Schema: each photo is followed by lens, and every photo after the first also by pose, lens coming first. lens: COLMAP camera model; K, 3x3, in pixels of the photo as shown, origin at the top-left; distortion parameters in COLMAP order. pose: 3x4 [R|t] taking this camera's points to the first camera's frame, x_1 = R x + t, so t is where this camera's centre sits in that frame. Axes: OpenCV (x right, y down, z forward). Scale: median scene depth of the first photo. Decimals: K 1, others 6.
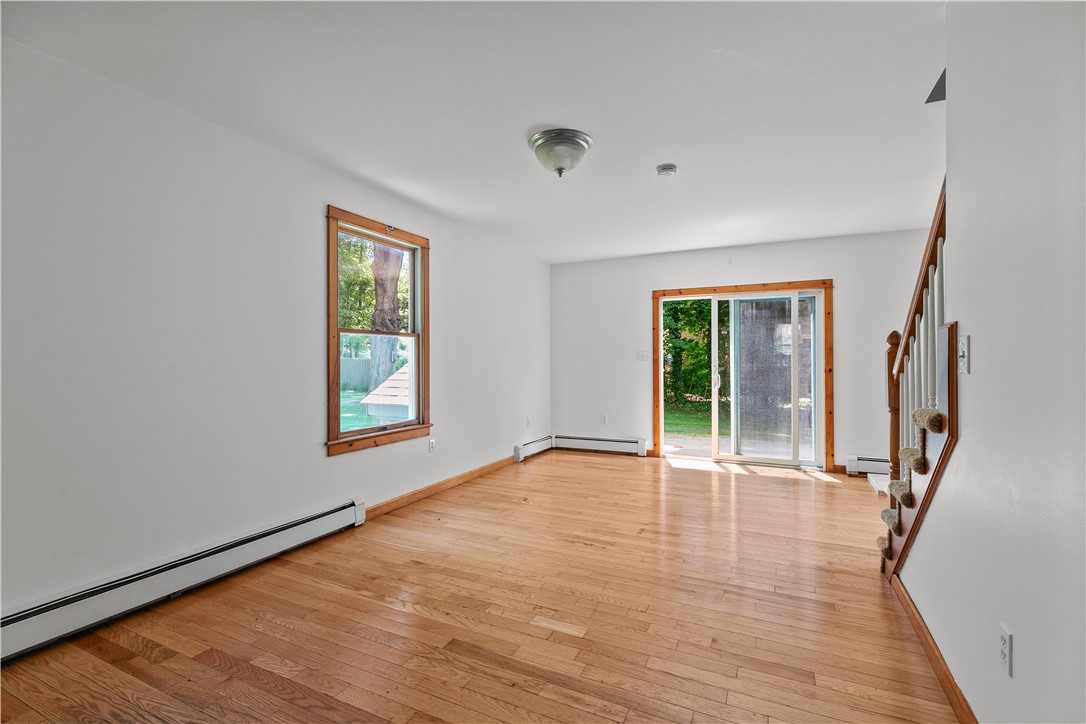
lens RADIAL K [[489.1, 0, 536.4], [0, 489.1, 361.0], [0, 0, 1]] dist [0.002387, -0.000479]
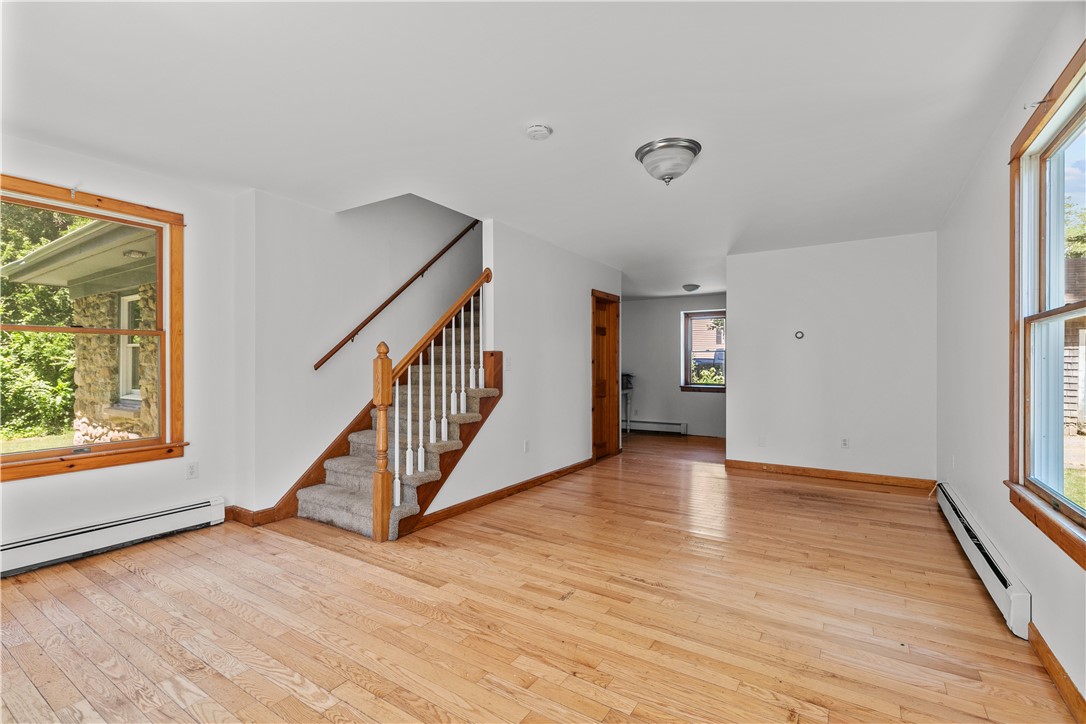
lens RADIAL K [[489.1, 0, 536.4], [0, 489.1, 361.0], [0, 0, 1]] dist [0.002387, -0.000479]
pose [[-0.992080, 0.001814, 0.125592, 0.142835], [0.001274, 0.999990, -0.004386, -0.005964], [-0.125599, -0.004191, -0.992072, 1.509380]]
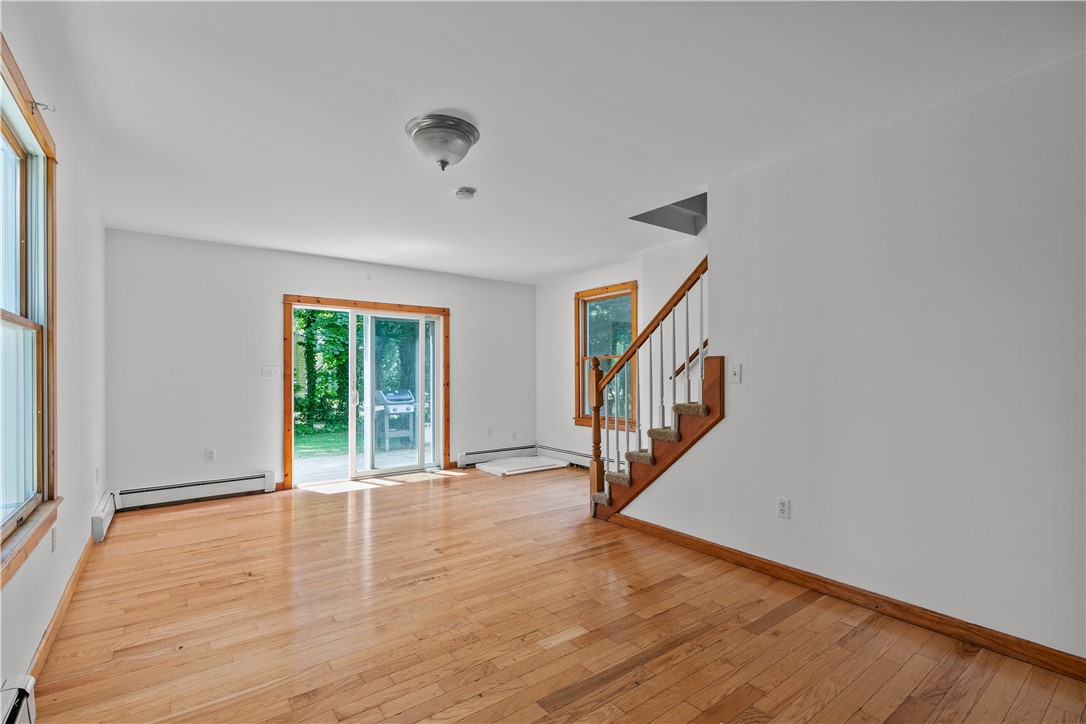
lens RADIAL K [[496.3, 0, 543.7], [0, 496.3, 373.9], [0, 0, 1]] dist [0.002251, -0.000501]
pose [[0.449868, 0.001548, 0.893094, -0.499060], [0.003056, 0.999990, -0.003272, -0.001766], [-0.893090, 0.004201, 0.449859, 0.315988]]
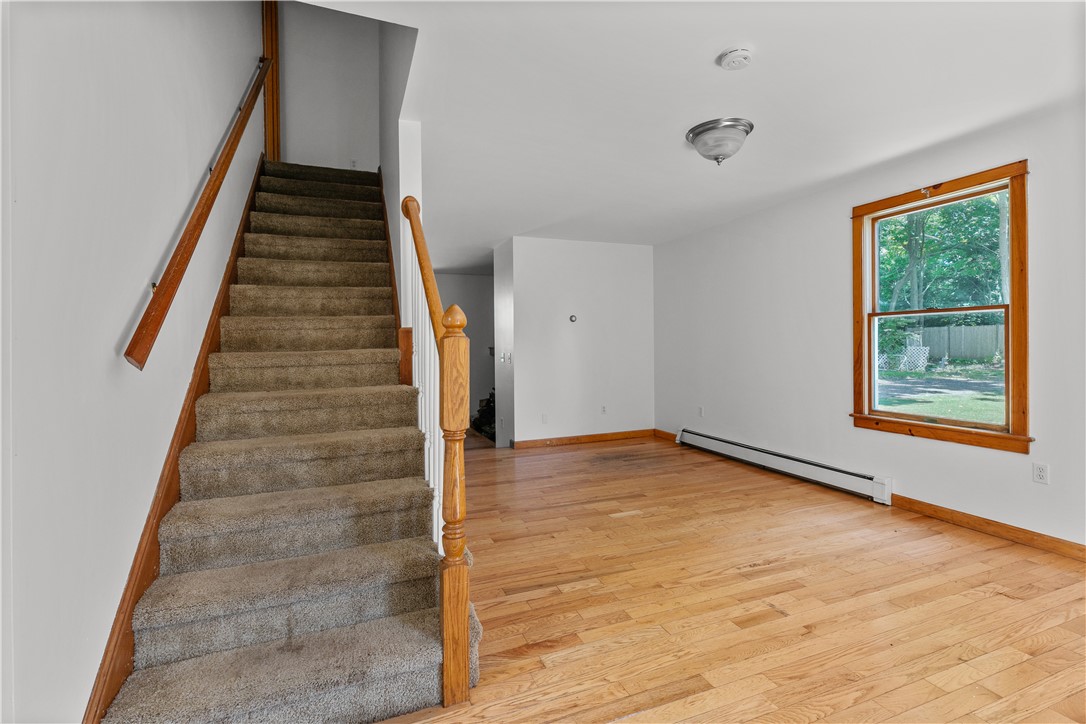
lens RADIAL K [[500.2, 0, 545.4], [0, 500.2, 343.2], [0, 0, 1]] dist [0.001206, 0.000014]
pose [[-0.671964, 0.009577, -0.740522, 0.786685], [0.012496, 0.999921, 0.001592, -0.009609], [0.740478, -0.008184, -0.672030, 1.055619]]
